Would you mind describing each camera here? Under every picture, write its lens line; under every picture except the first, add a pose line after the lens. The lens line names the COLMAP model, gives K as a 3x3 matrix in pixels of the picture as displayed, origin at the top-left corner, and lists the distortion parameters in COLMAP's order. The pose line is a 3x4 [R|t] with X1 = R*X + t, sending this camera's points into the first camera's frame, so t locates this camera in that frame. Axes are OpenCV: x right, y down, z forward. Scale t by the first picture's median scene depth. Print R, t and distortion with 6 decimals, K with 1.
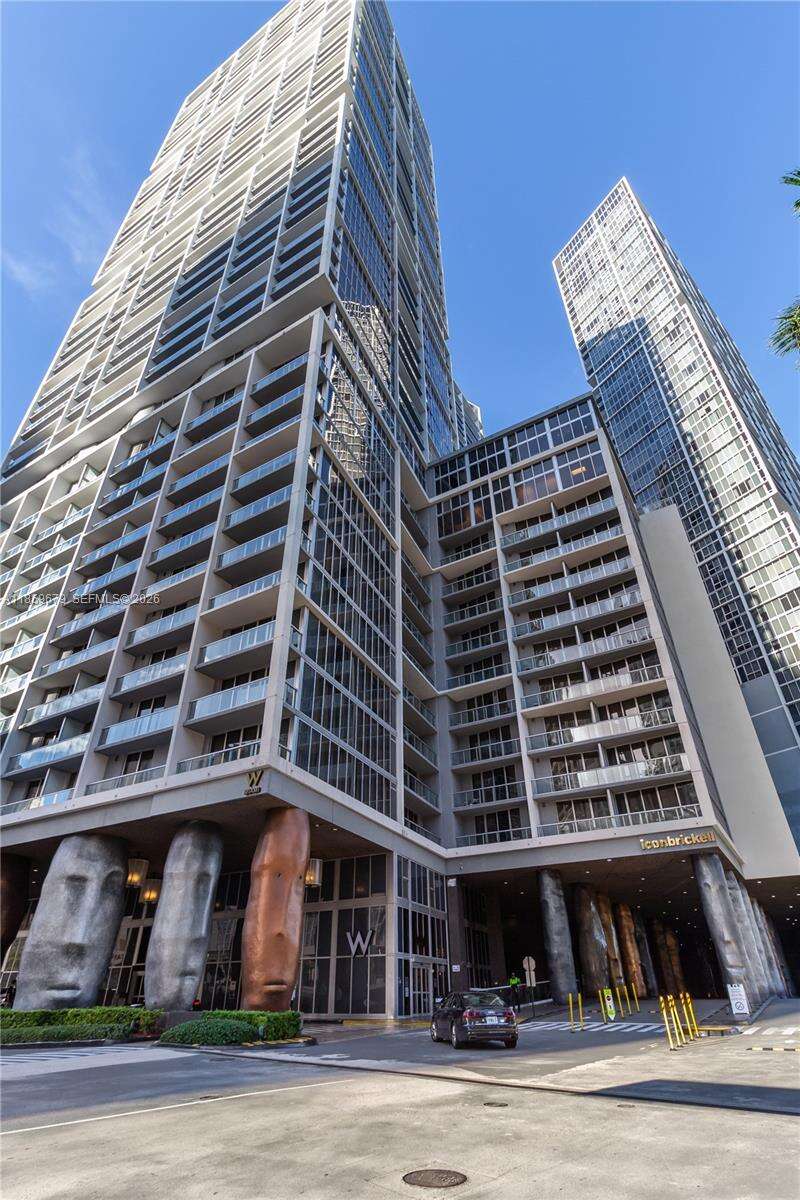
lens RADIAL K [[596.8, 0, 400.0], [0, 596.8, 600.0], [0, 0, 1]] dist [-0.000017, -0.000310]
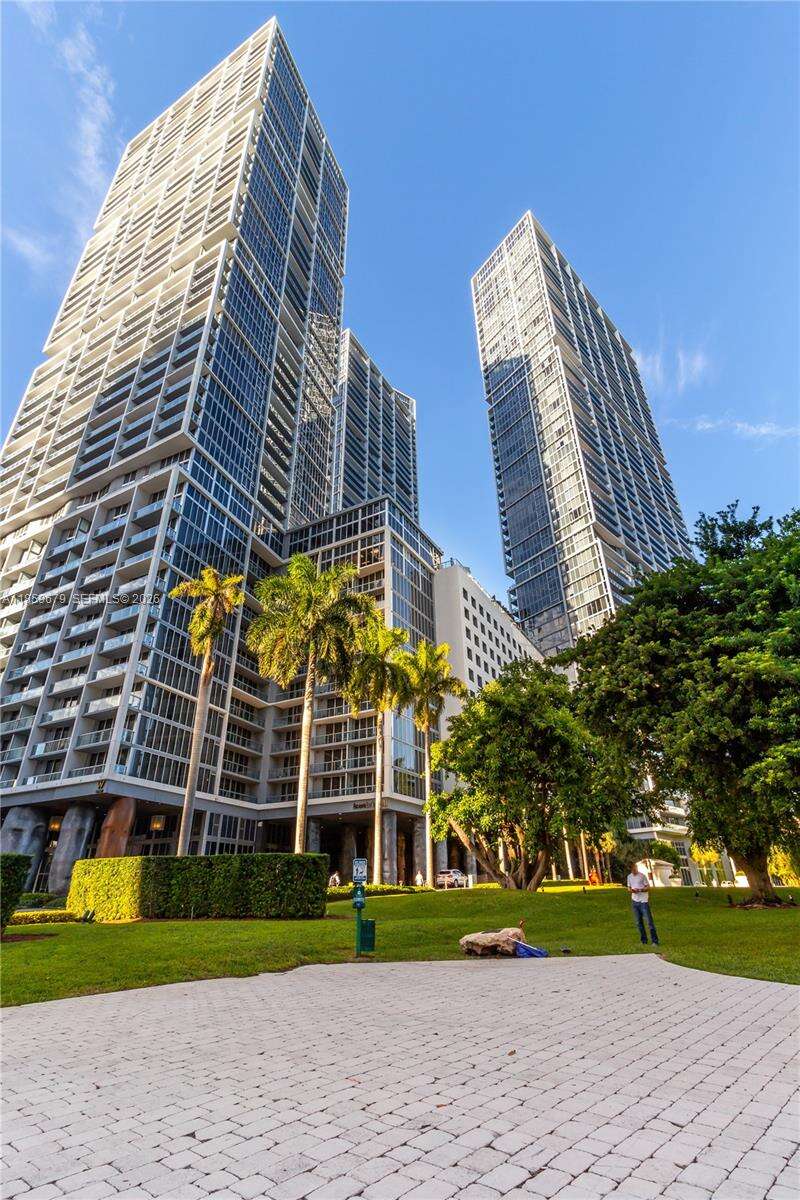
lens RADIAL K [[556.8, 0, 400.0], [0, 556.8, 600.0], [0, 0, 1]] dist [-0.000974, 0.000211]
pose [[0.999296, 0.012572, 0.035337, 0.245442], [-0.016188, 0.994445, 0.104003, -0.188959], [-0.033833, -0.104502, 0.993949, -0.293804]]
